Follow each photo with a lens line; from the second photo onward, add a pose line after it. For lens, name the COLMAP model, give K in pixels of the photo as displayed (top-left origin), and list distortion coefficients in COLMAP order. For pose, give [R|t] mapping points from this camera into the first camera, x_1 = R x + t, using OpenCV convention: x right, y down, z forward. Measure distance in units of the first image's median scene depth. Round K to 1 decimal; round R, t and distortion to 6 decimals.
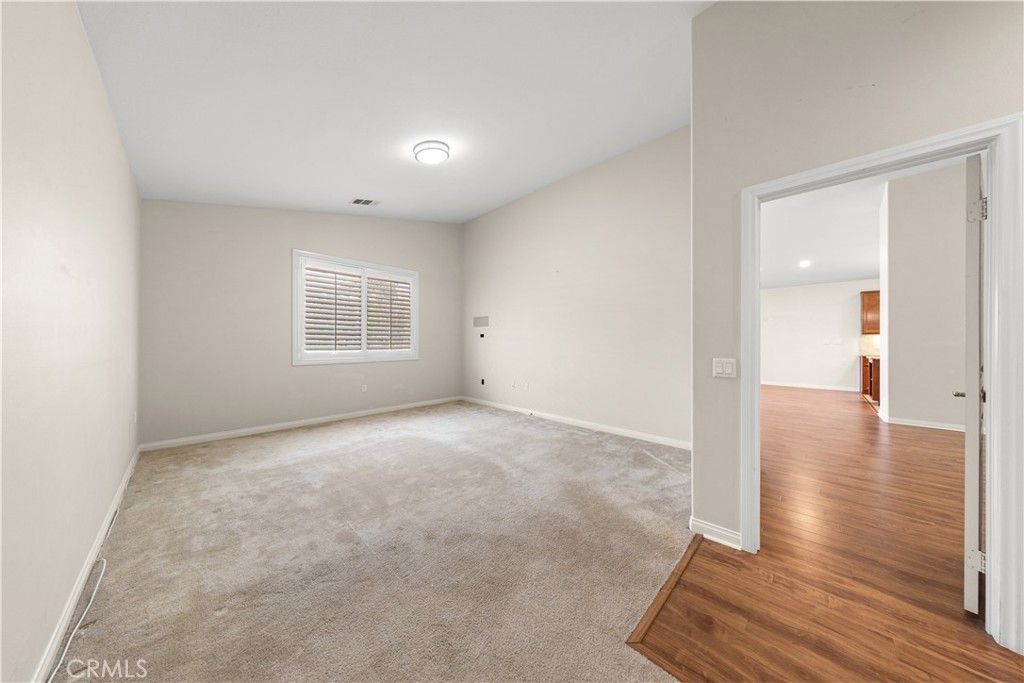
lens RADIAL K [[315.6, 0, 505.8], [0, 315.6, 337.3], [0, 0, 1]] dist [0.004301, -0.000001]
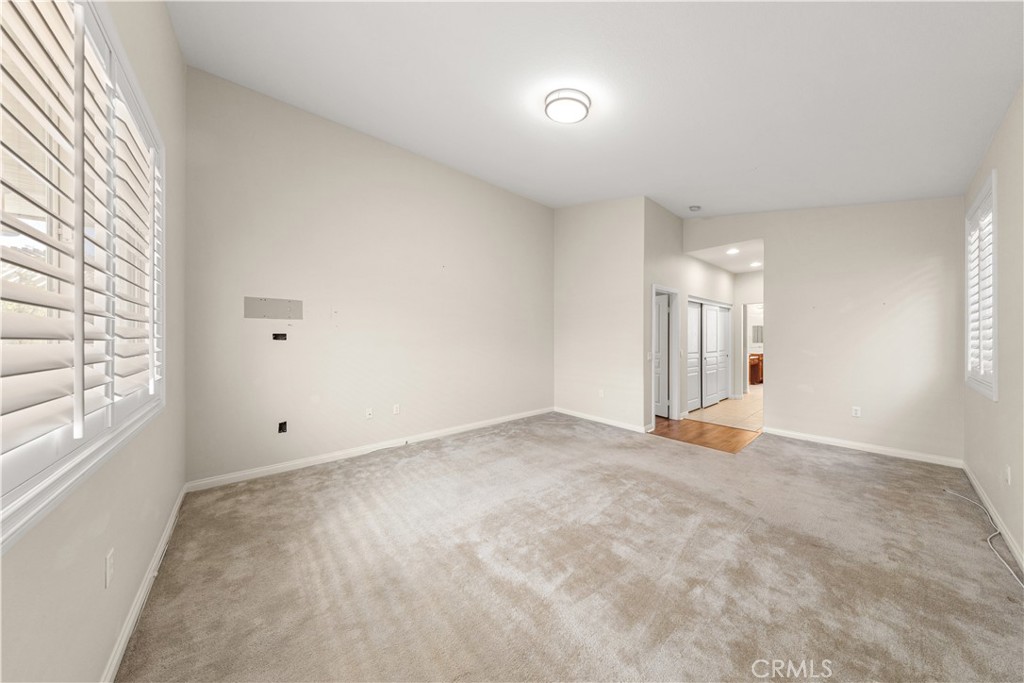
lens RADIAL K [[315.6, 0, 505.8], [0, 315.6, 337.3], [0, 0, 1]] dist [0.004301, -0.000001]
pose [[0.100948, 0.003531, 0.994885, -0.650728], [-0.002227, 0.999992, -0.003323, -0.003877], [-0.994889, -0.001880, 0.100955, 0.698785]]
